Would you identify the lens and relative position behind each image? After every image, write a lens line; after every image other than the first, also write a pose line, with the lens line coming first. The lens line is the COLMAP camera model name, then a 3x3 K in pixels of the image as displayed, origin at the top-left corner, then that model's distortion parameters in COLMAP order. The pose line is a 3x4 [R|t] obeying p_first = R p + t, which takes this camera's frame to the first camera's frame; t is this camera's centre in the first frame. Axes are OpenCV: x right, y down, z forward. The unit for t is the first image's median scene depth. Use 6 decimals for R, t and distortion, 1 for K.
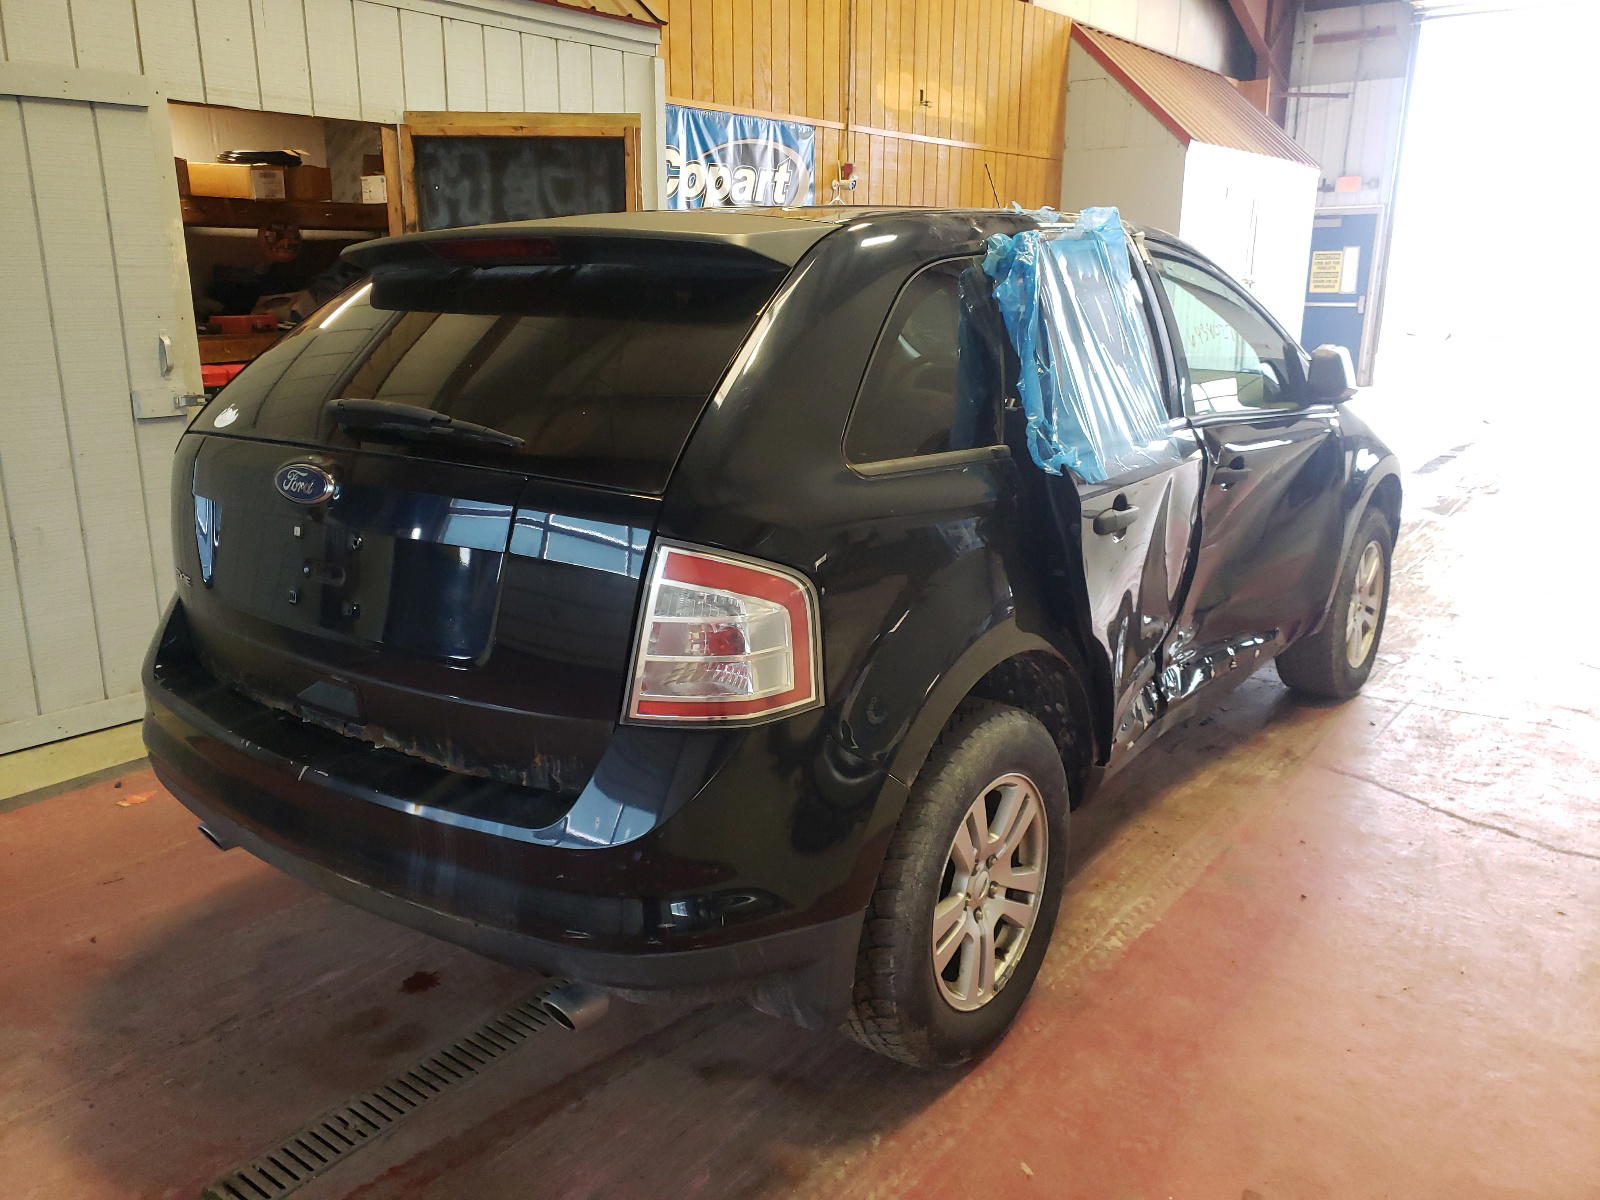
lens RADIAL K [[1222.7, 0, 799.3], [0, 1222.7, 596.4], [0, 0, 1]] dist [0.010265, 0.001987]
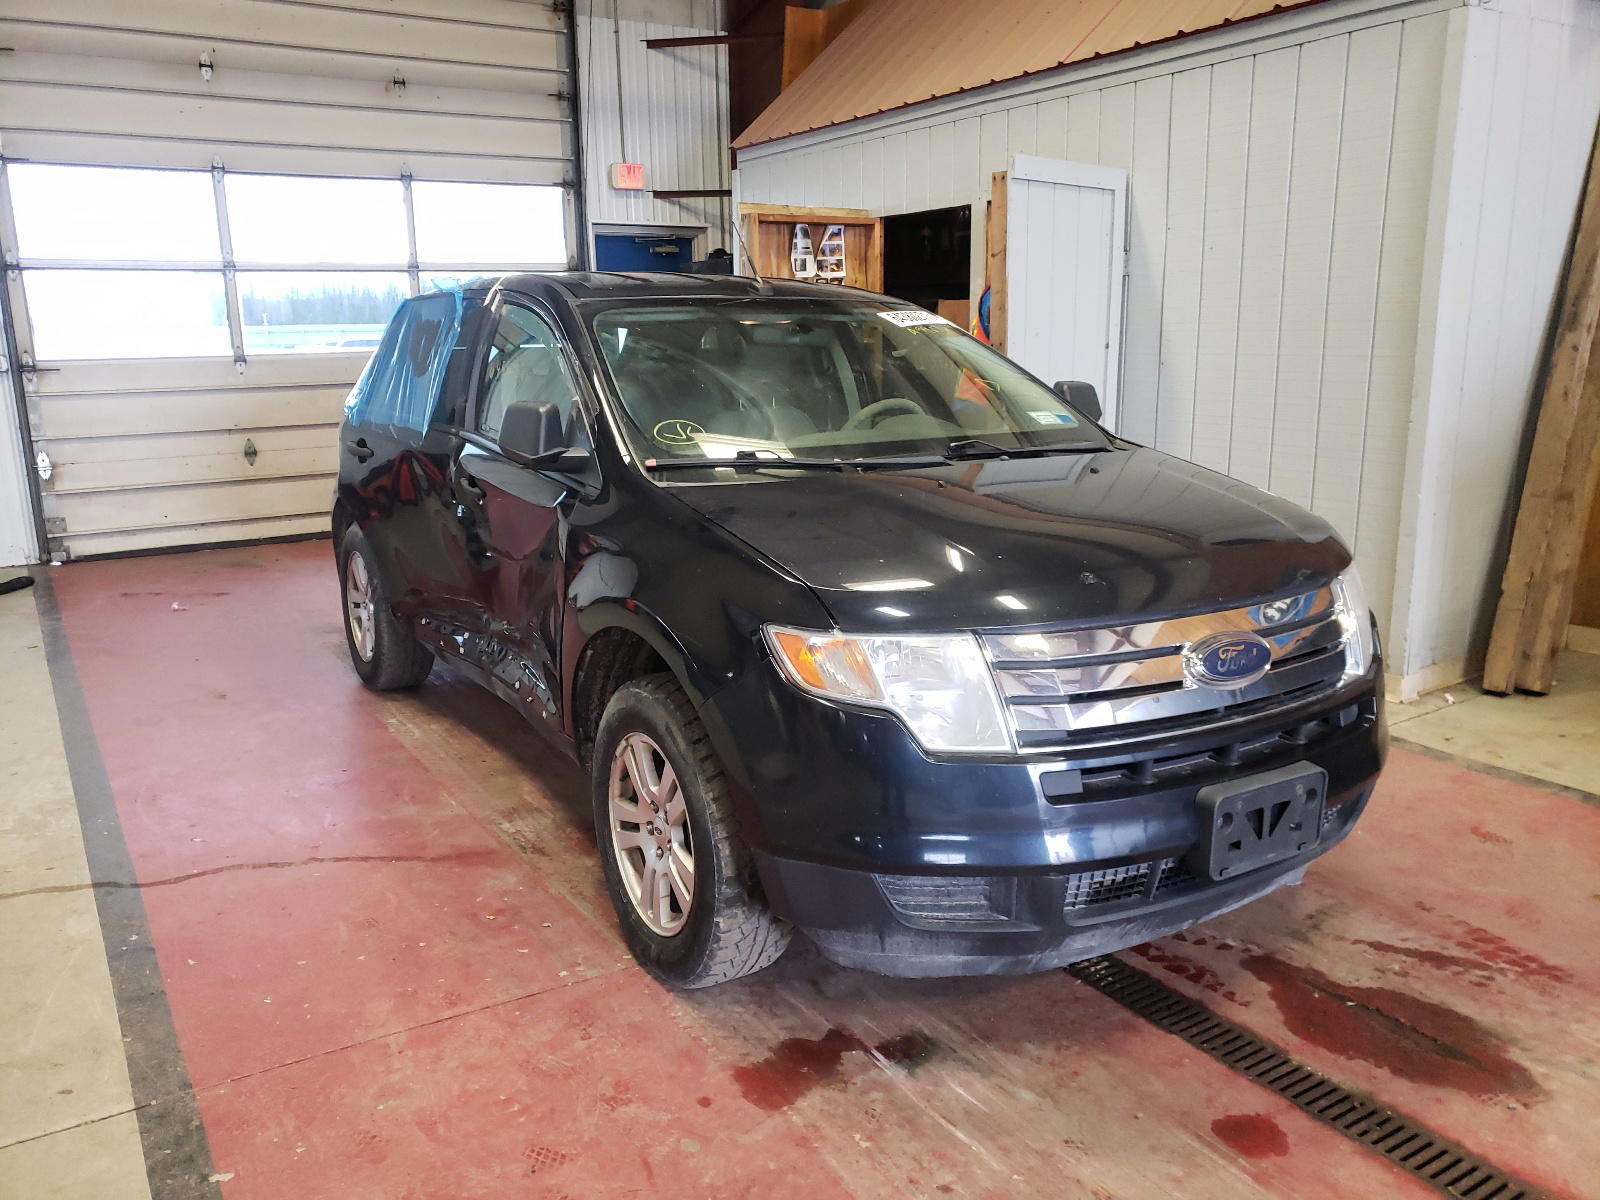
lens RADIAL K [[1222.7, 0, 795.4], [0, 1222.7, 600.4], [0, 0, 1]] dist [0.010265, 0.001987]
pose [[-0.335098, 0.229835, -0.913720, 1.190012], [-0.217578, 0.924701, 0.312392, -0.391306], [0.916716, 0.303487, -0.259859, 1.435090]]
